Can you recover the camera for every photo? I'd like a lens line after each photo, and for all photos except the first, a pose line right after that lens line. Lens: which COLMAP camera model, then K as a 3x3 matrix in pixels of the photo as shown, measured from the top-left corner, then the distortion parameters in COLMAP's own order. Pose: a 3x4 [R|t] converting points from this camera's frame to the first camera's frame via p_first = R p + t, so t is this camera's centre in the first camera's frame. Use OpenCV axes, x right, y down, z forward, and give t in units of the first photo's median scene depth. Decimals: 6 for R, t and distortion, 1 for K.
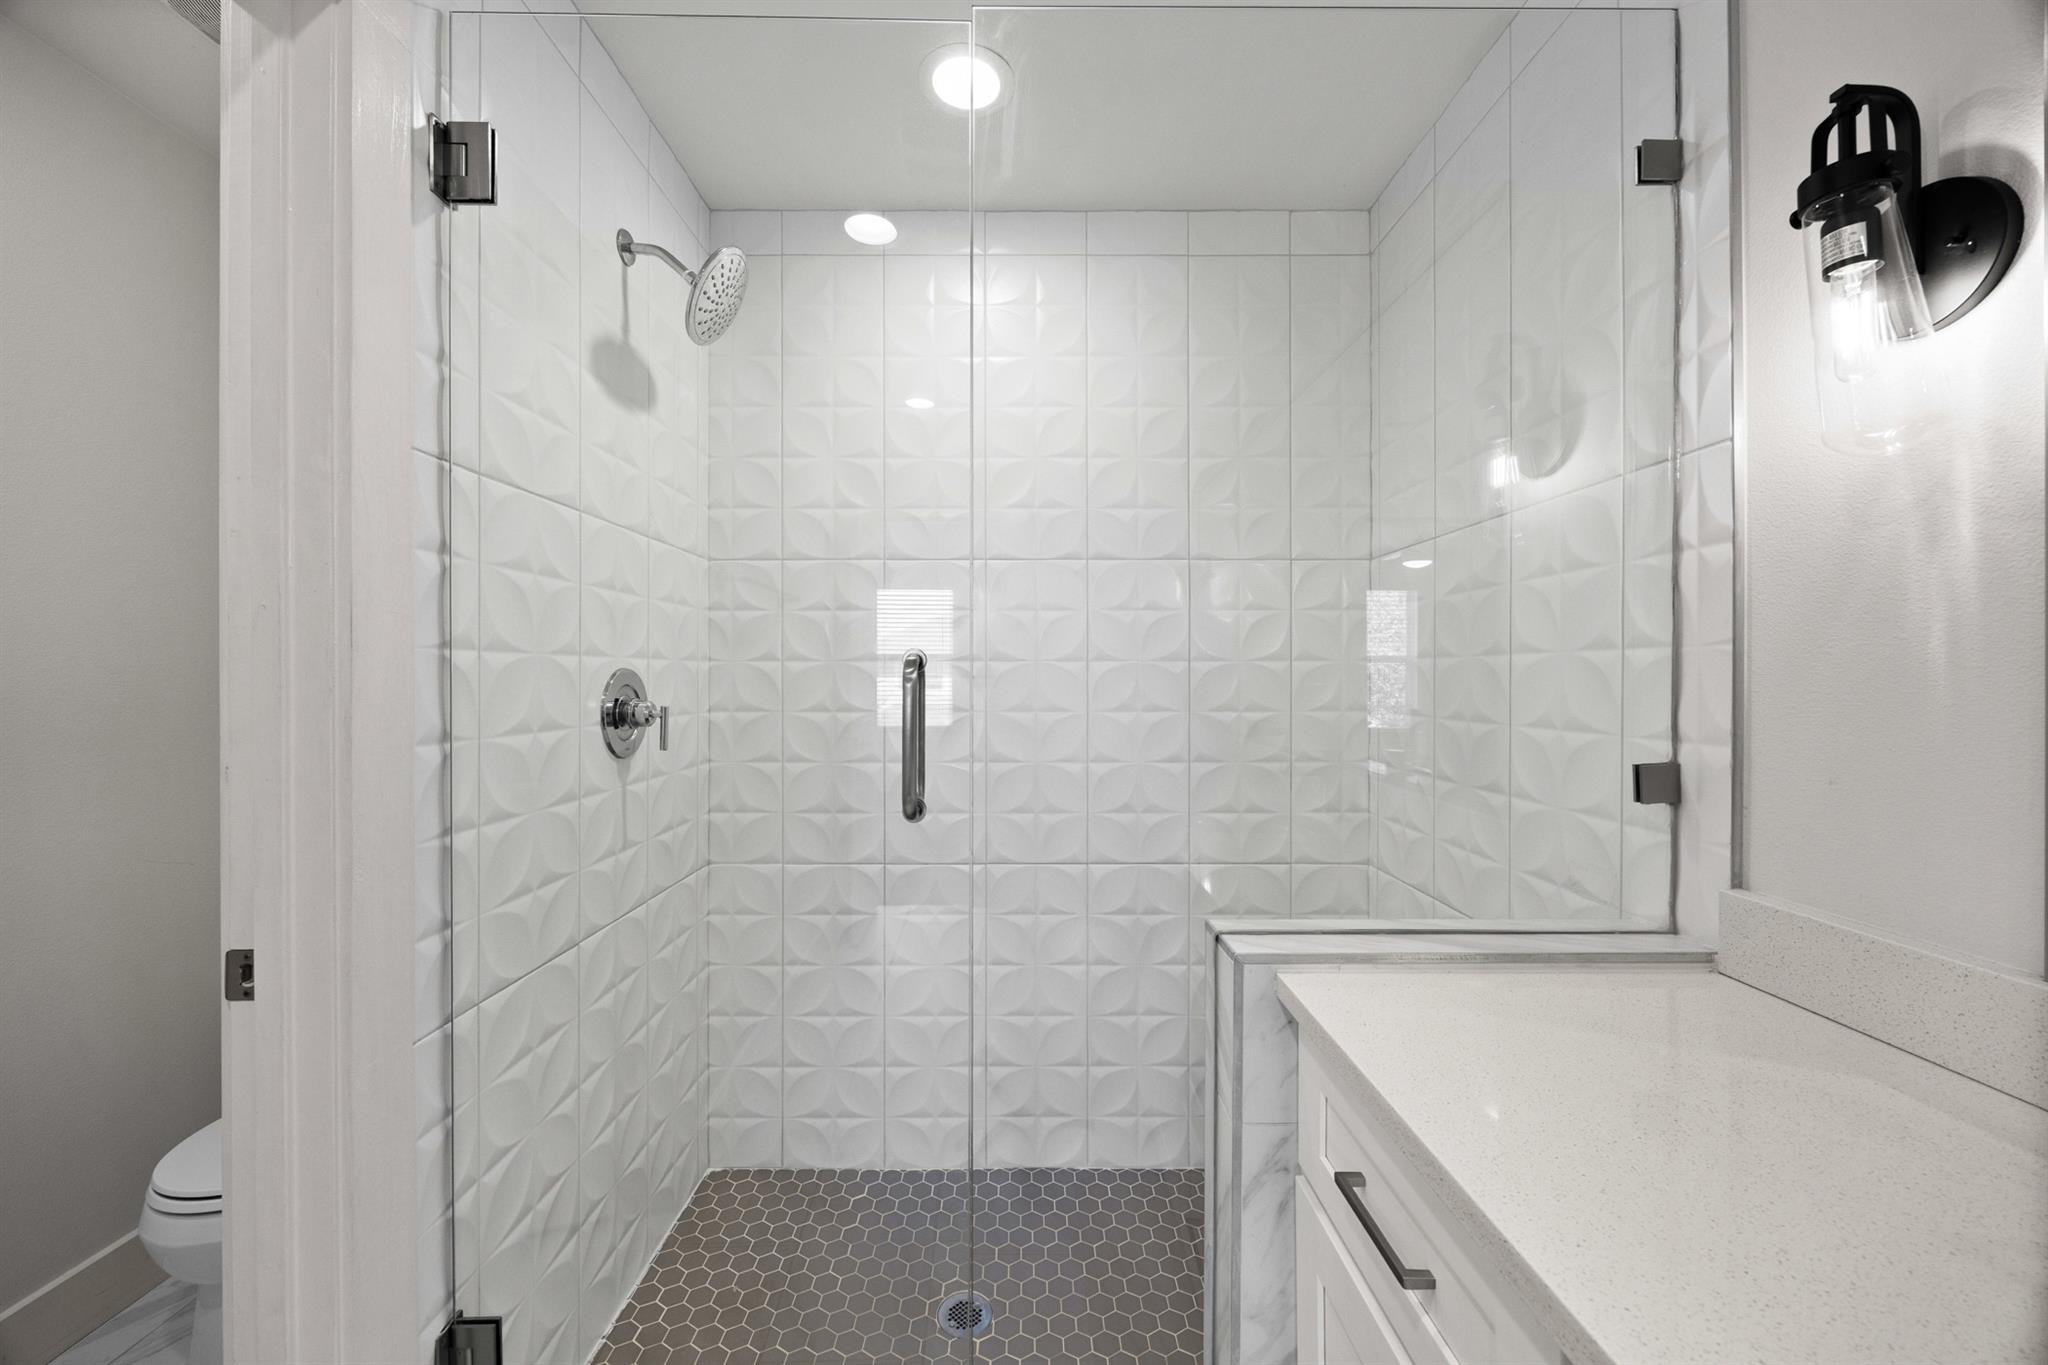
lens RADIAL K [[775.4, 0, 1017.7], [0, 775.4, 681.6], [0, 0, 1]] dist [-0.001186, -0.000195]
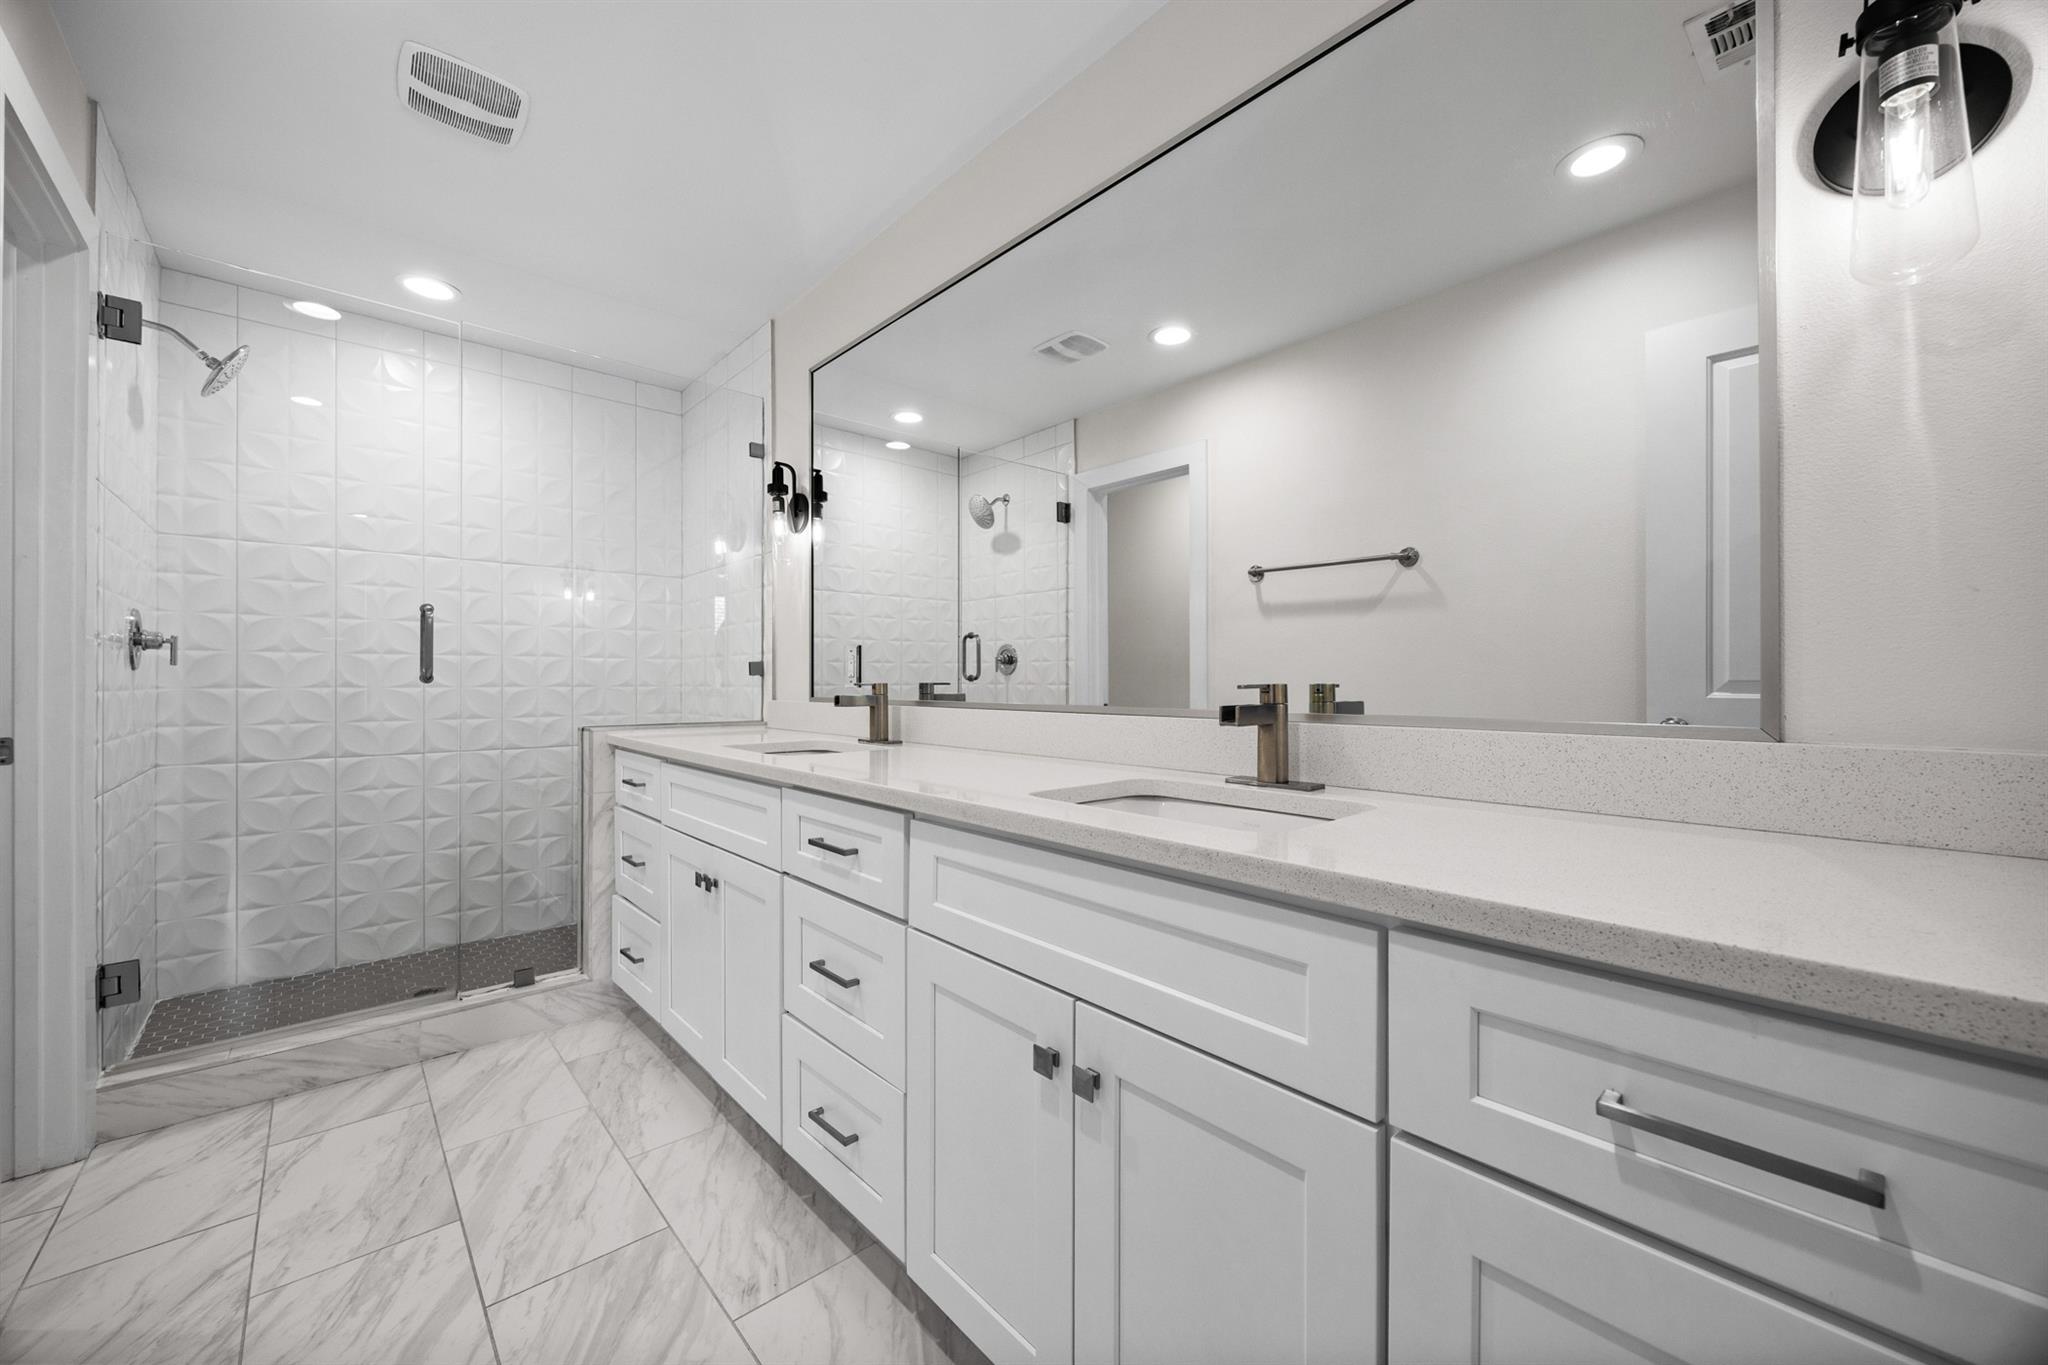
lens RADIAL K [[775.4, 0, 1017.7], [0, 775.4, 681.6], [0, 0, 1]] dist [-0.001186, -0.000195]
pose [[0.744534, 0.001216, 0.667583, -0.207918], [0.004085, 0.999971, -0.006377, 0.117146], [-0.667572, 0.007475, 0.744508, -1.020842]]
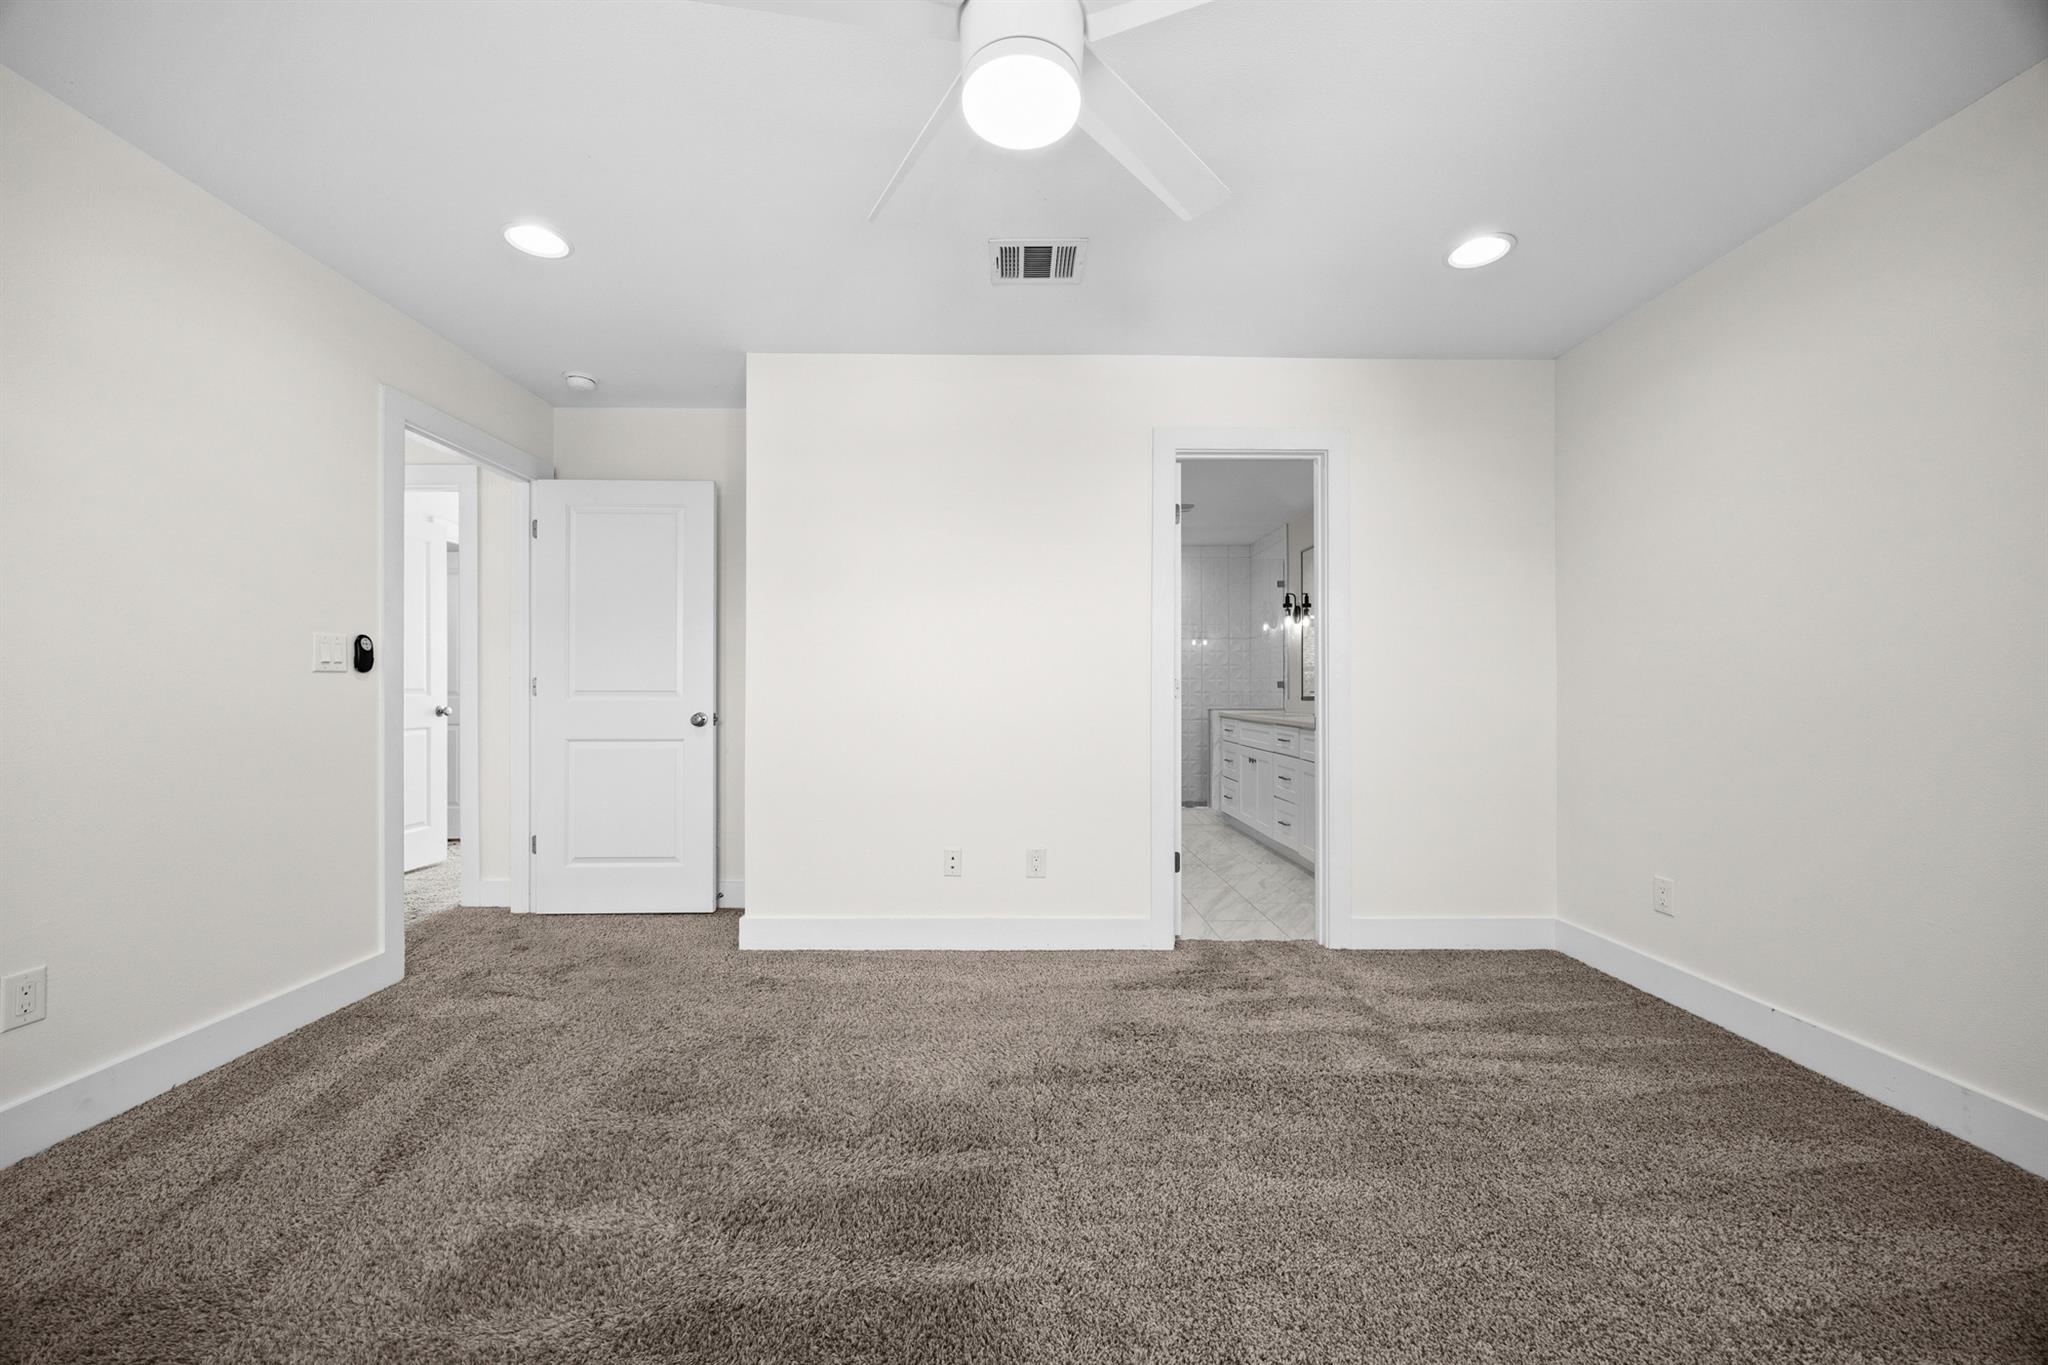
lens RADIAL K [[775.4, 0, 1017.7], [0, 775.4, 681.6], [0, 0, 1]] dist [-0.001186, -0.000195]
pose [[0.999965, -0.000758, 0.008320, -0.762456], [0.000897, 0.999859, -0.016792, 0.121422], [-0.008306, 0.016799, 0.999824, -2.981320]]
